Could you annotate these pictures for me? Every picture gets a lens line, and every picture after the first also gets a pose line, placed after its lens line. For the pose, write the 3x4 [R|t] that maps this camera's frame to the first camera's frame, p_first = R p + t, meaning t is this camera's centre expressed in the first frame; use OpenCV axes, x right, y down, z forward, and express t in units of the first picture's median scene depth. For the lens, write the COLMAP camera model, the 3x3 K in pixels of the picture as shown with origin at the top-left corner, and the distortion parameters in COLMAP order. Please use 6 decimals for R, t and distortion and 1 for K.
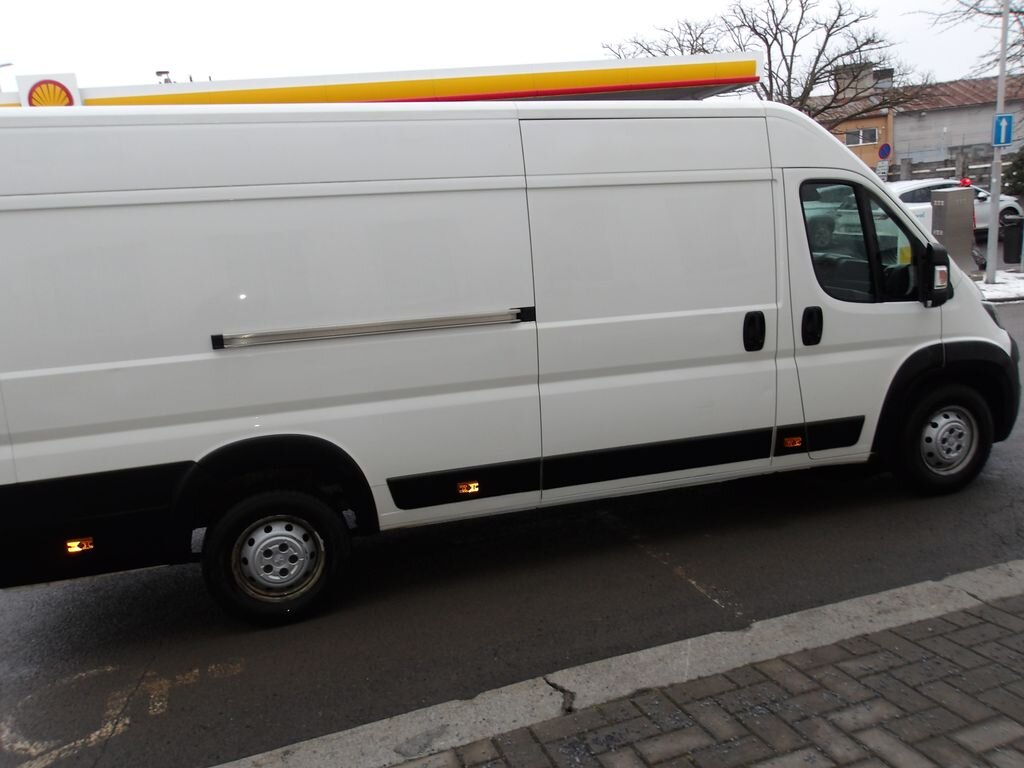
lens RADIAL K [[839.7, 0, 512.7], [0, 839.7, 378.3], [0, 0, 1]] dist [-0.007494, 0.011307]
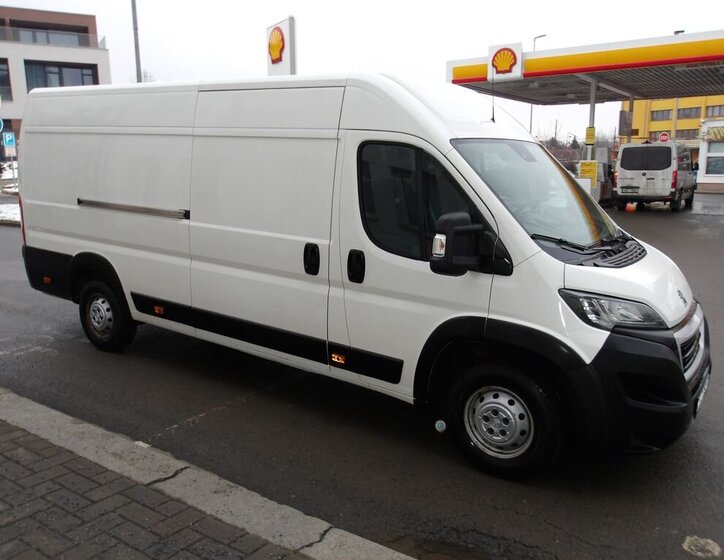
lens RADIAL K [[610.8, 0, 357.5], [0, 610.8, 276.8], [0, 0, 1]] dist [-0.007577, 0.012120]
pose [[0.611257, 0.227907, -0.757907, 1.031867], [-0.202667, 0.970784, 0.128467, -0.162027], [0.765043, 0.075076, 0.639588, 0.475389]]
